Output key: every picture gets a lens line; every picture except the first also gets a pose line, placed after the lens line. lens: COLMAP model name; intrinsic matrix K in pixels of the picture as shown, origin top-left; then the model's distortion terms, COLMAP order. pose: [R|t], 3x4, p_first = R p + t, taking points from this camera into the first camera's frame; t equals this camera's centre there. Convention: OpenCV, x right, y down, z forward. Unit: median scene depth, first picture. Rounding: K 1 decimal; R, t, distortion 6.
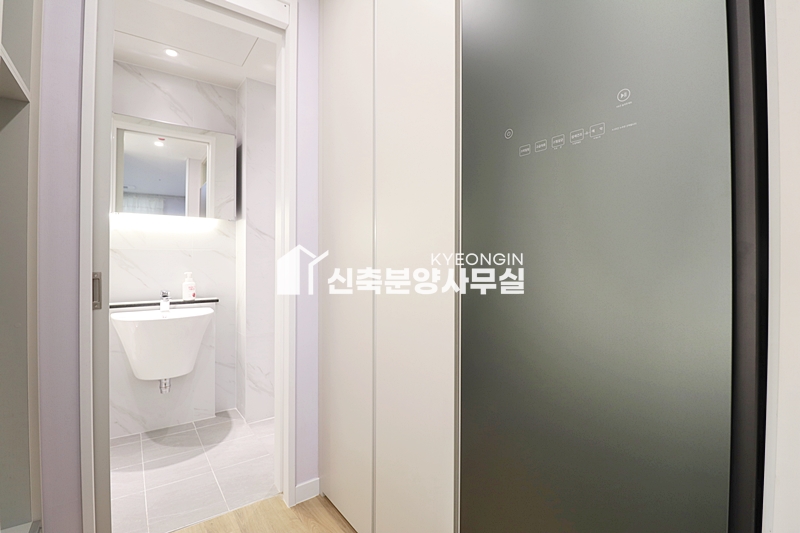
lens RADIAL K [[370.2, 0, 397.9], [0, 370.2, 260.3], [0, 0, 1]] dist [-0.002240, -0.011135]
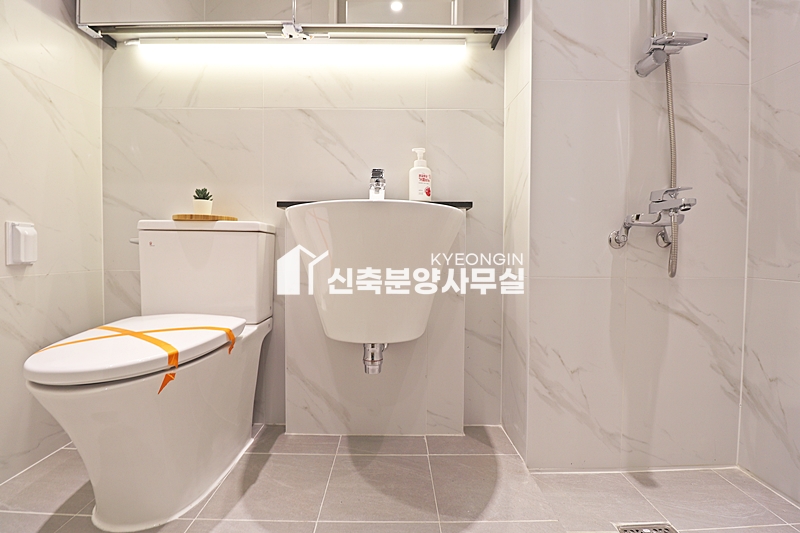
lens RADIAL K [[370.2, 0, 396.8], [0, 370.2, 260.8], [0, 0, 1]] dist [-0.002240, -0.011135]
pose [[0.810779, 0.015771, -0.585140, -0.301740], [-0.001125, 0.999677, 0.025385, 0.187113], [0.585352, -0.019923, 0.810535, 0.588544]]
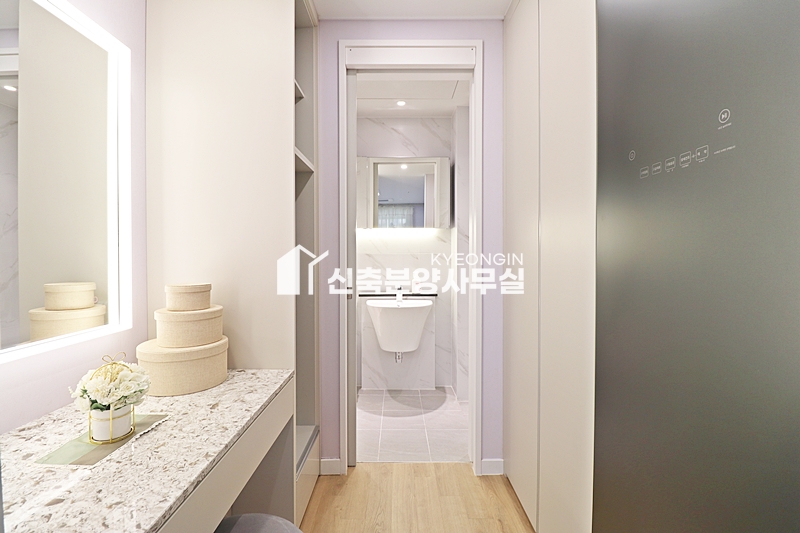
lens RADIAL K [[370.2, 0, 398.3], [0, 370.2, 259.1], [0, 0, 1]] dist [-0.002240, -0.011135]
pose [[0.809467, 0.004349, -0.587149, 0.138312], [0.003853, 0.999912, 0.012717, -0.028346], [0.587153, -0.012556, 0.809379, -0.068550]]
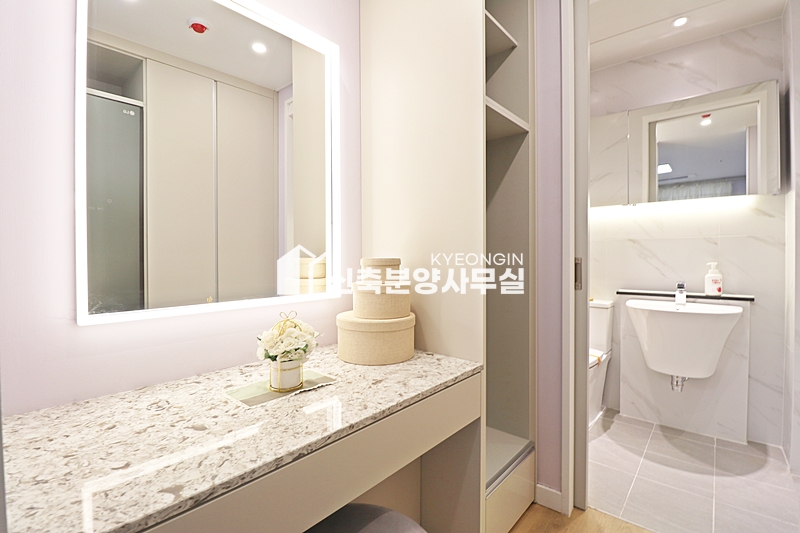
lens RADIAL K [[370.2, 0, 397.4], [0, 370.2, 258.8], [0, 0, 1]] dist [-0.002240, -0.011135]
pose [[0.220054, 0.006555, -0.975466, 0.111616], [0.005479, 0.999953, 0.007956, 0.012953], [0.975472, -0.007095, 0.220008, 0.101921]]
